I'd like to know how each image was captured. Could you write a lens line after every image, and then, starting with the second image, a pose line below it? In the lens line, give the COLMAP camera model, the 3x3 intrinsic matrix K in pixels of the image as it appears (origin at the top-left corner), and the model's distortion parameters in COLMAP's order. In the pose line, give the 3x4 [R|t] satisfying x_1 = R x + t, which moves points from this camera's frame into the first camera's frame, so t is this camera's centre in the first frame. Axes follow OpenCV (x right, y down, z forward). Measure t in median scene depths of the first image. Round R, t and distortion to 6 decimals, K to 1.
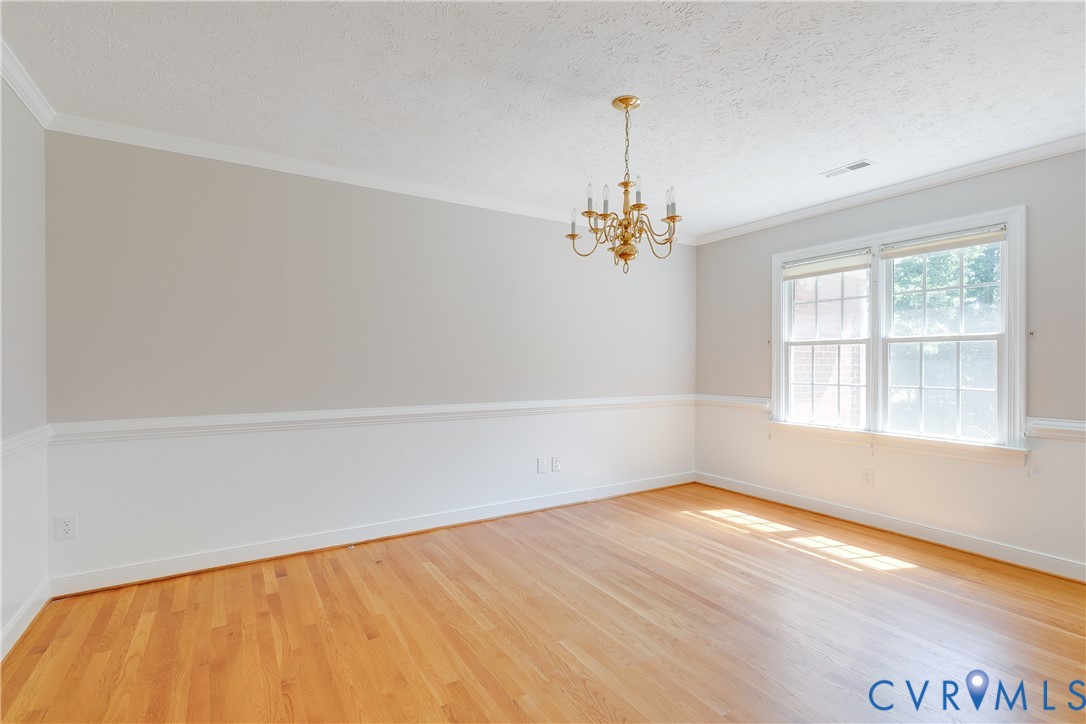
lens RADIAL K [[503.3, 0, 552.8], [0, 503.3, 367.2], [0, 0, 1]] dist [0.012008, -0.000608]
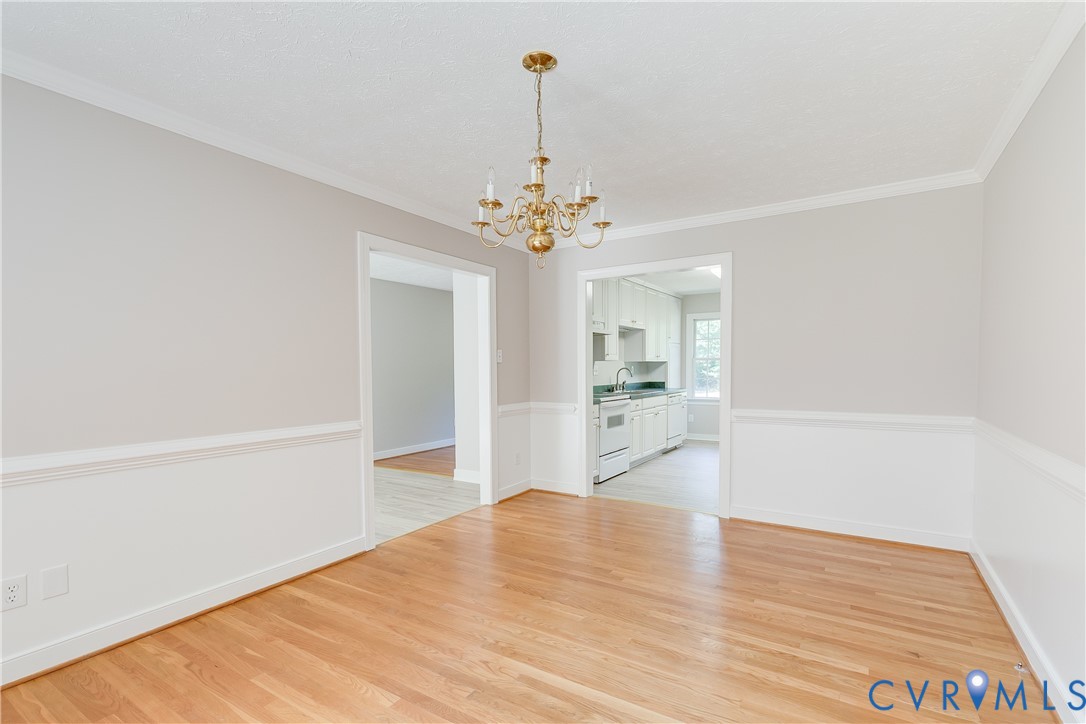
lens RADIAL K [[503.3, 0, 552.8], [0, 503.3, 367.2], [0, 0, 1]] dist [0.012008, -0.000608]
pose [[-0.900808, 0.004962, -0.434189, 0.492453], [0.000793, 0.999952, 0.009781, -0.013907], [0.434217, 0.008466, -0.900769, 1.751400]]
